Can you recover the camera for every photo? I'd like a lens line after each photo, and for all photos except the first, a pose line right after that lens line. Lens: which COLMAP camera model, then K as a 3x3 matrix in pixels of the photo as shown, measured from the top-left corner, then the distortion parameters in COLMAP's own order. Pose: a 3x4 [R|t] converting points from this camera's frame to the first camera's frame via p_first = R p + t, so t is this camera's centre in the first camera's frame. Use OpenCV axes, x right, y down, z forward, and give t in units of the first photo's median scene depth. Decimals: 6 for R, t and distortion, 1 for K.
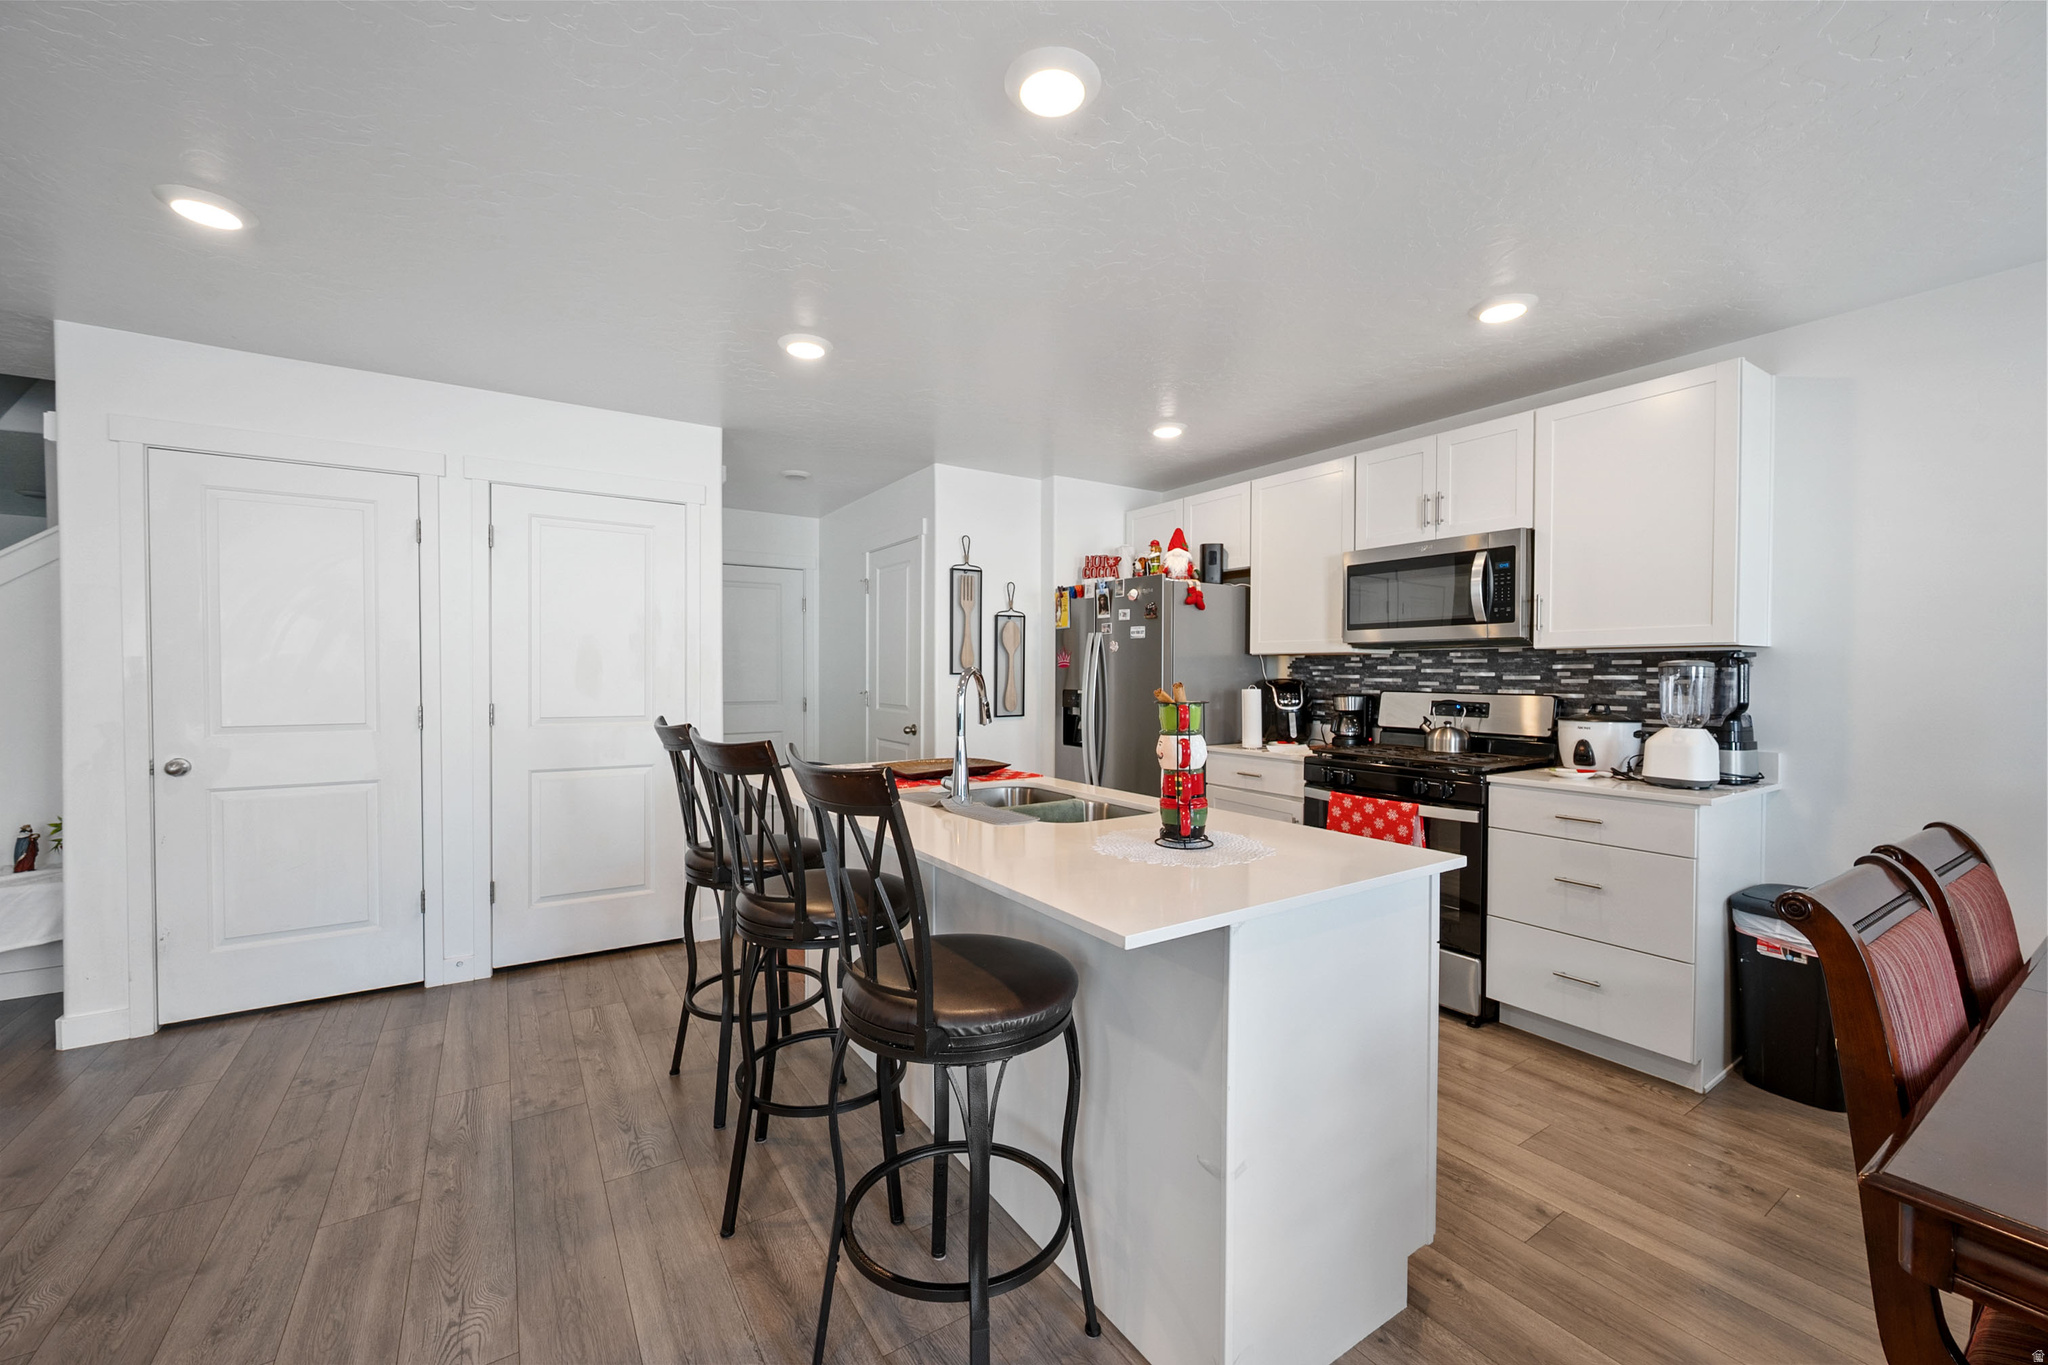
lens RADIAL K [[803.3, 0, 1025.2], [0, 803.3, 686.5], [0, 0, 1]] dist [-0.003743, 0.001005]
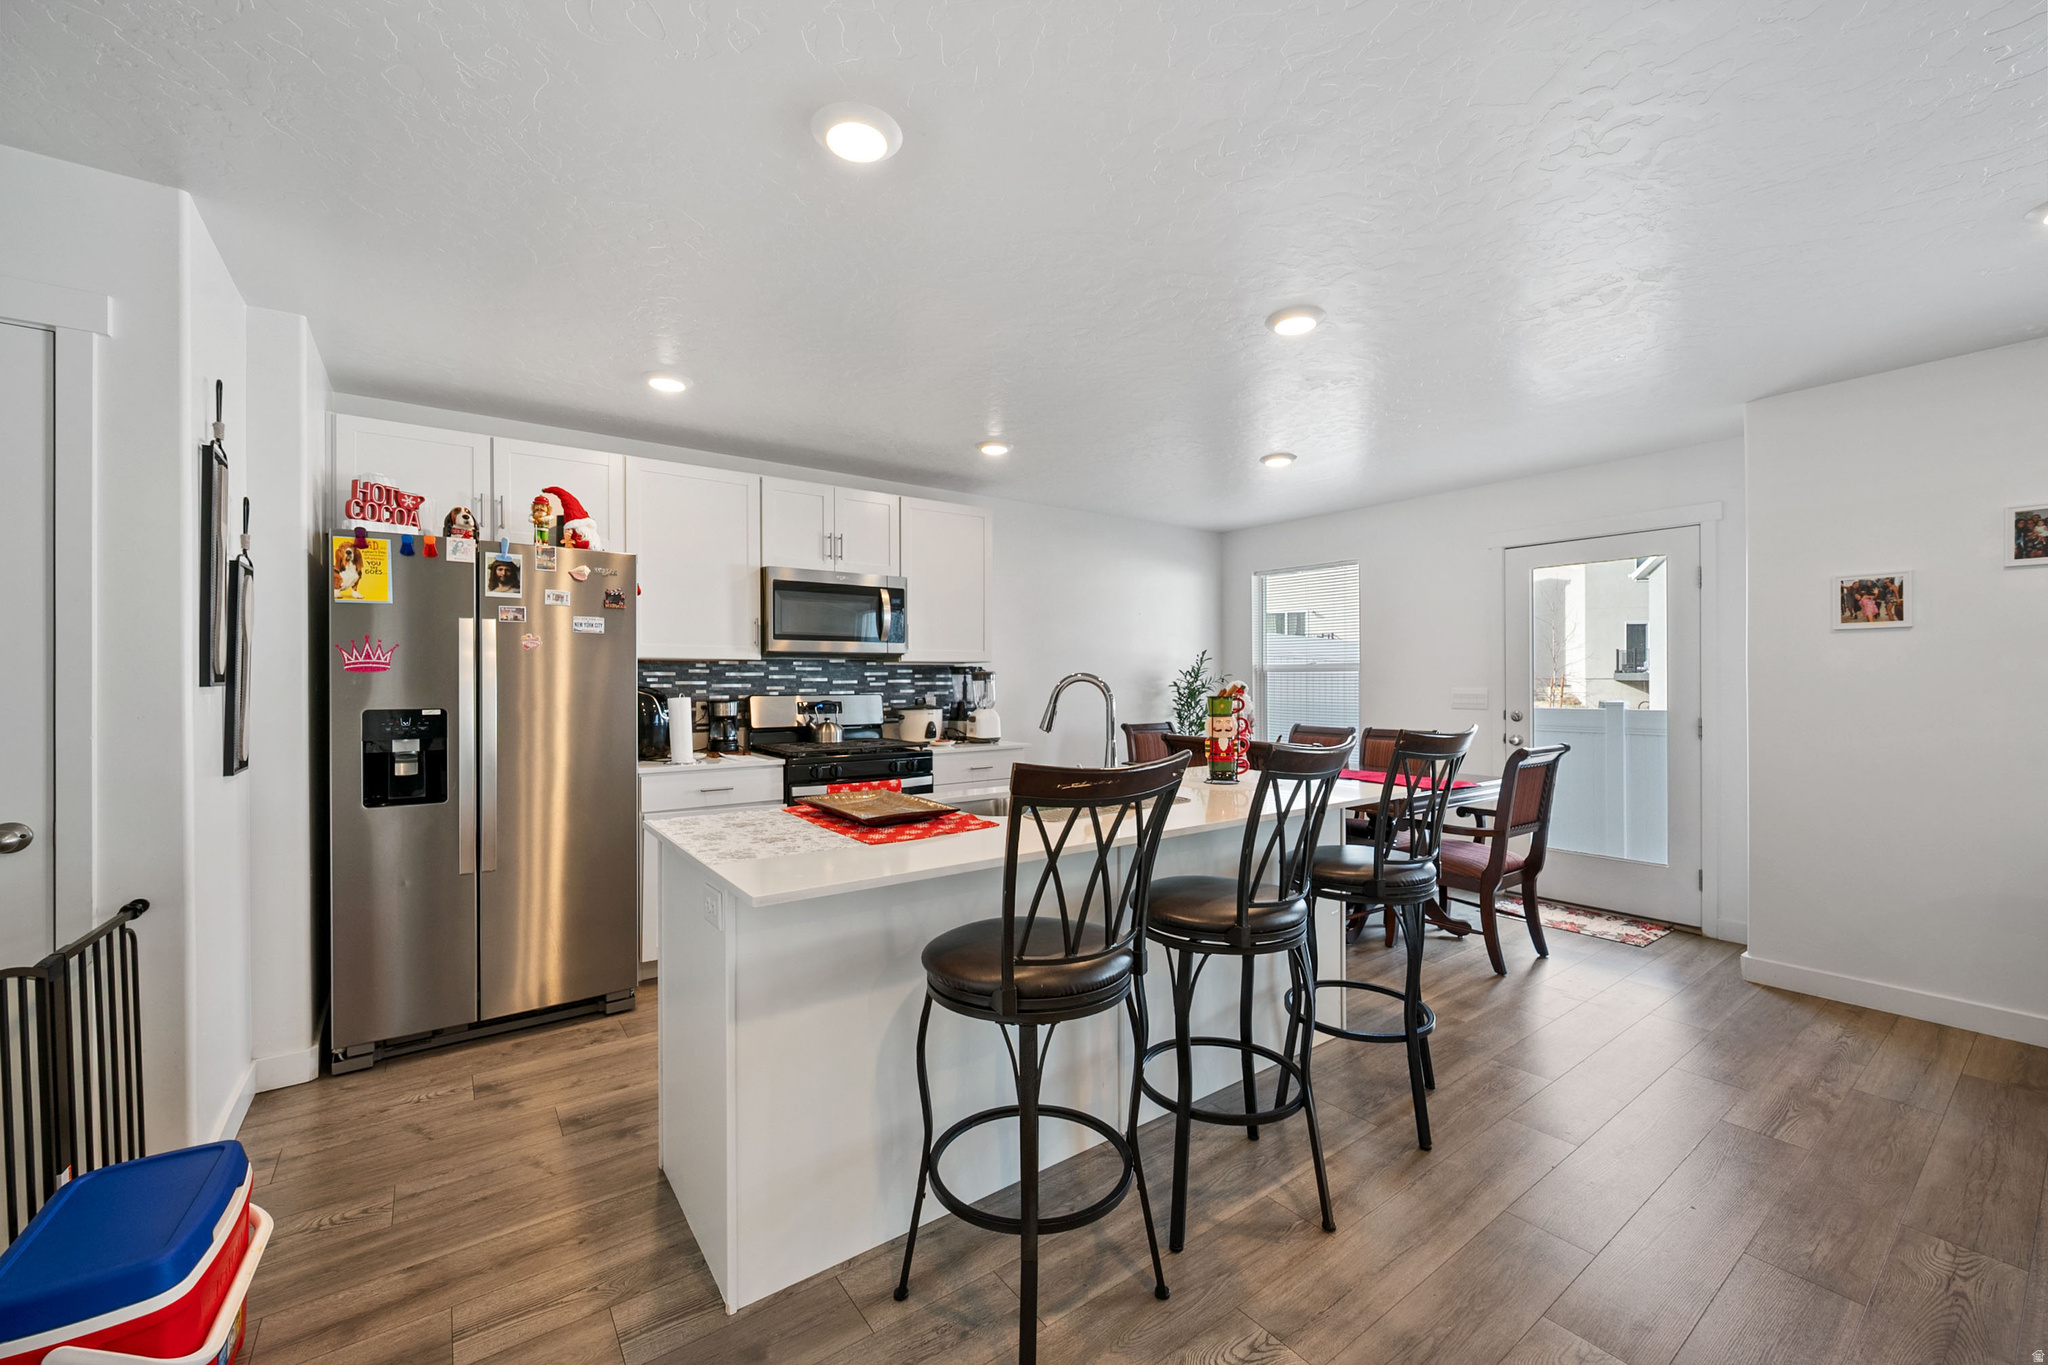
lens RADIAL K [[803.3, 0, 1025.7], [0, 803.3, 681.9], [0, 0, 1]] dist [-0.003743, 0.001005]
pose [[-0.046023, -0.006638, 0.998918, -0.788117], [0.020406, 0.999763, 0.007584, -0.016271], [-0.998732, 0.020733, -0.045877, 0.816333]]
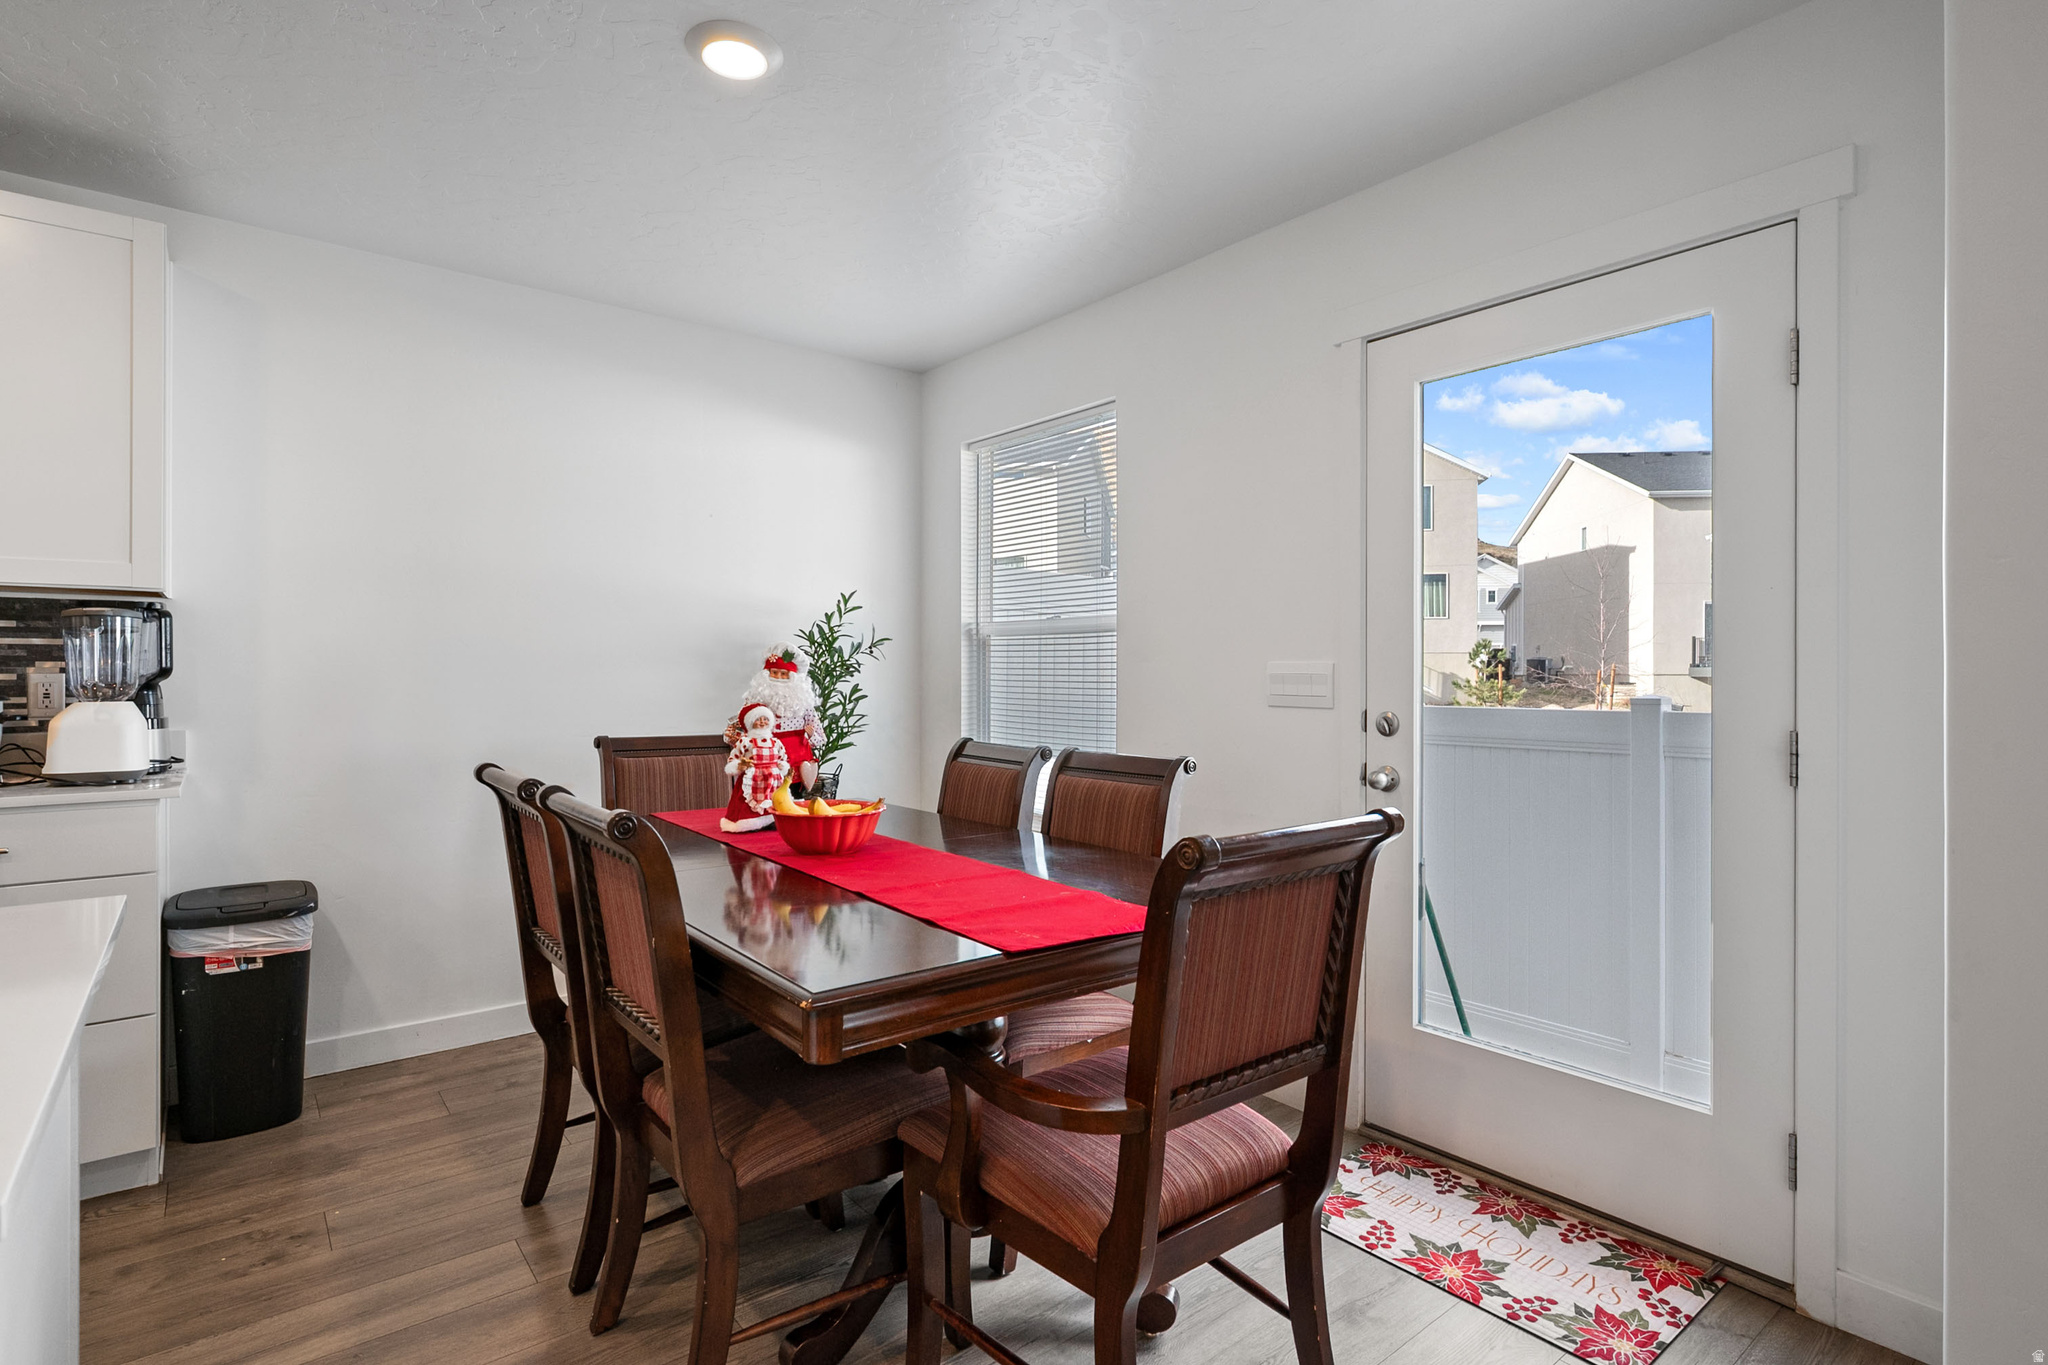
lens RADIAL K [[1007.7, 0, 1025.4], [0, 1007.7, 673.1], [0, 0, 1]] dist [-0.005950, 0.002002]
pose [[-0.090765, -0.002817, 0.995868, -0.130791], [0.014862, 0.999881, 0.004183, 0.028222], [-0.995761, 0.015180, -0.090712, 0.206803]]
